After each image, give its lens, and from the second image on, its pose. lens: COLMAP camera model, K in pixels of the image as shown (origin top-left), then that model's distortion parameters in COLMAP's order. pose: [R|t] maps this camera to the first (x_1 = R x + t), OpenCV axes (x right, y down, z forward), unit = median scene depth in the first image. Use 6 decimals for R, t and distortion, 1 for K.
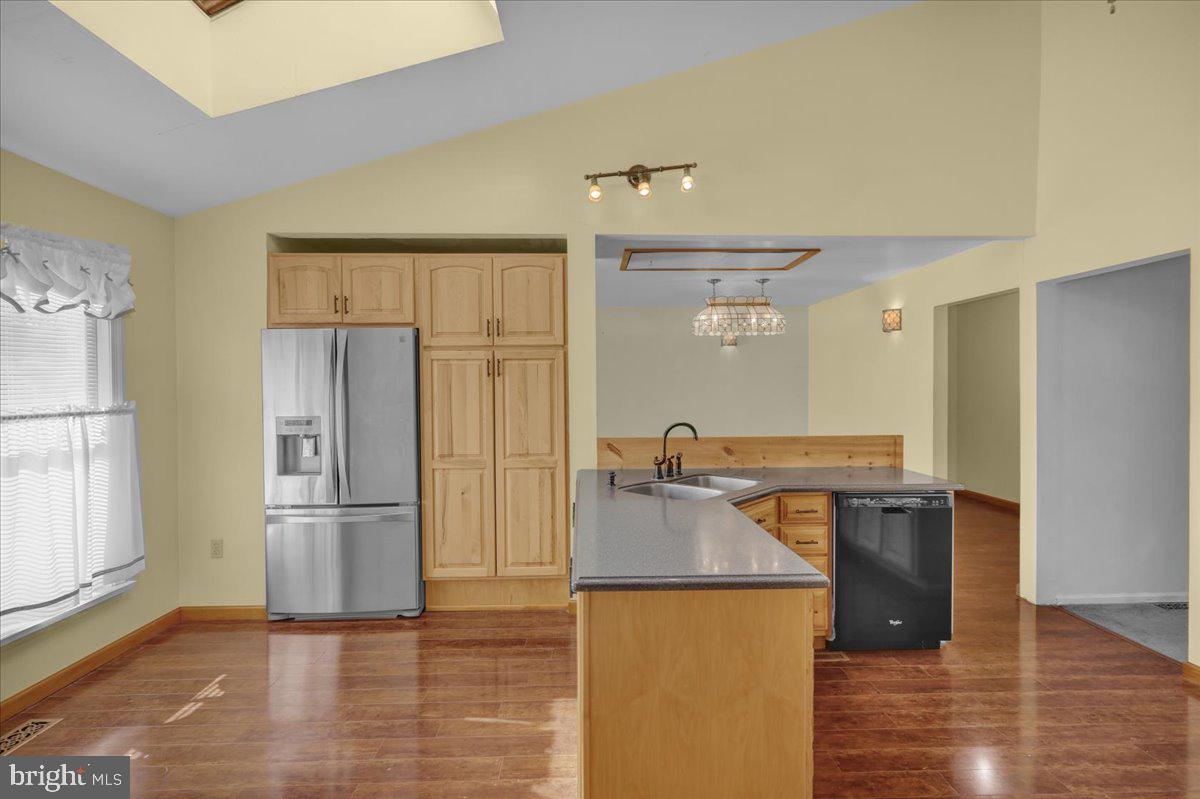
lens RADIAL K [[562.6, 0, 600.0], [0, 562.6, 399.5], [0, 0, 1]] dist [-0.001357, -0.000050]
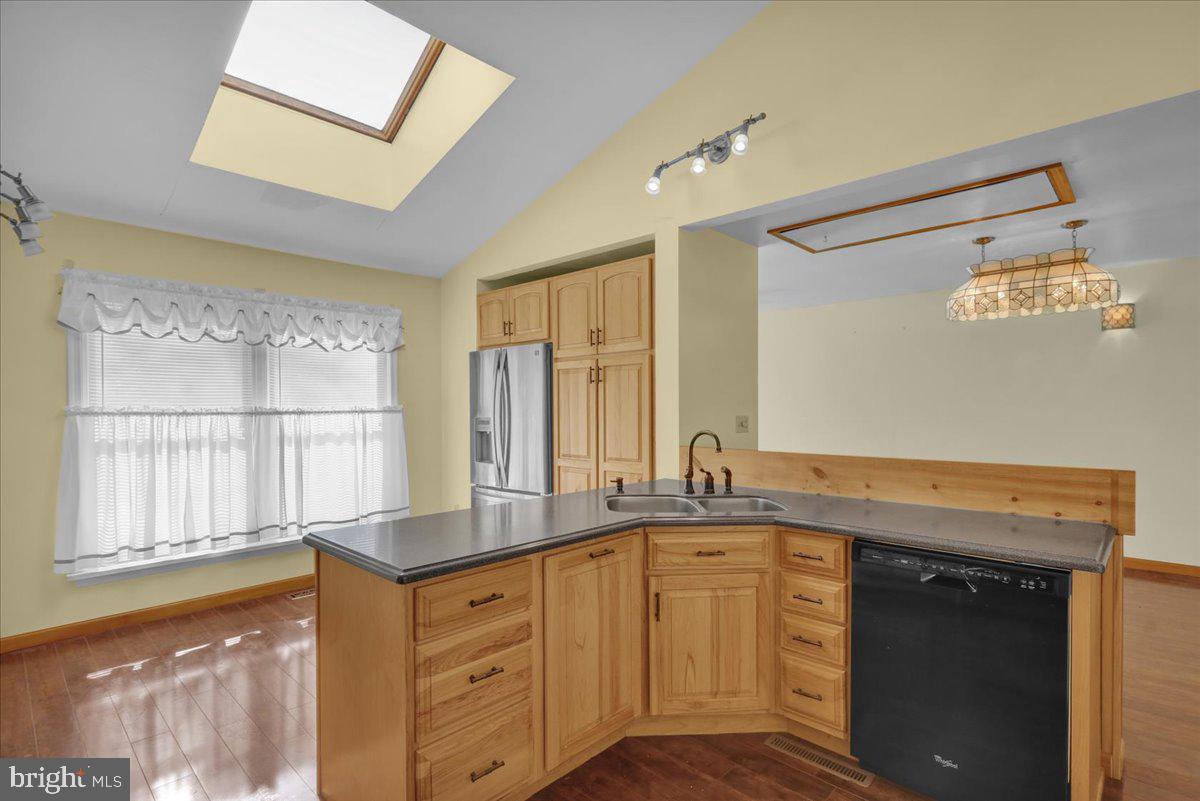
lens RADIAL K [[580.7, 0, 597.8], [0, 580.7, 420.8], [0, 0, 1]] dist [0.002422, 0.000072]
pose [[0.703387, 0.020578, -0.710509, 0.591866], [-0.013421, 0.999787, 0.015670, 0.012865], [0.710680, -0.001487, 0.703514, 0.233587]]
